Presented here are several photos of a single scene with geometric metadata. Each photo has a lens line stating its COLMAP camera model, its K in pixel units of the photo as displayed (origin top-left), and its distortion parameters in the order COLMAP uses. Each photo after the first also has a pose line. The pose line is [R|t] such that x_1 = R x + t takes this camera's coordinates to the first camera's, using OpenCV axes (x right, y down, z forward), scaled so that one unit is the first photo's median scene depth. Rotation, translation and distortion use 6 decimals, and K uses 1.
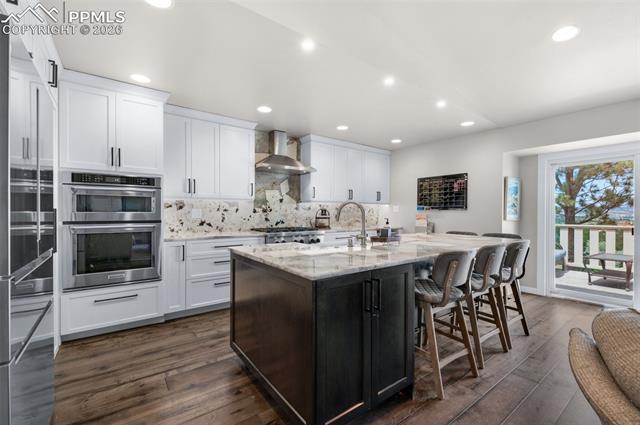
lens RADIAL K [[281.6, 0, 317.1], [0, 281.6, 214.4], [0, 0, 1]] dist [-0.000260, -0.000017]
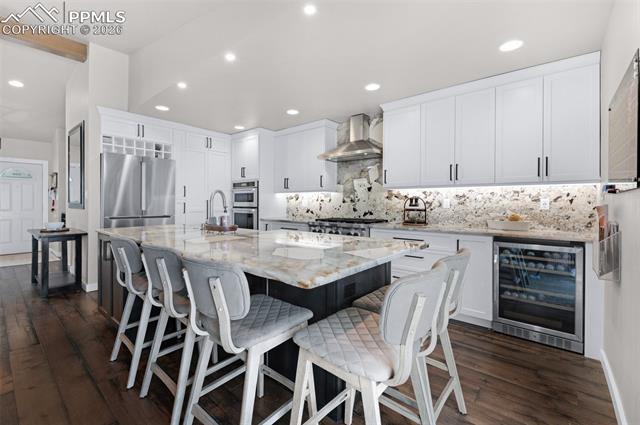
lens RADIAL K [[281.6, 0, 317.7], [0, 281.6, 205.9], [0, 0, 1]] dist [-0.000260, -0.000017]
pose [[0.234241, 0.013803, -0.972080, 0.739953], [-0.002688, 0.999905, 0.013551, -0.007752], [0.972175, -0.000561, 0.234256, 0.652584]]
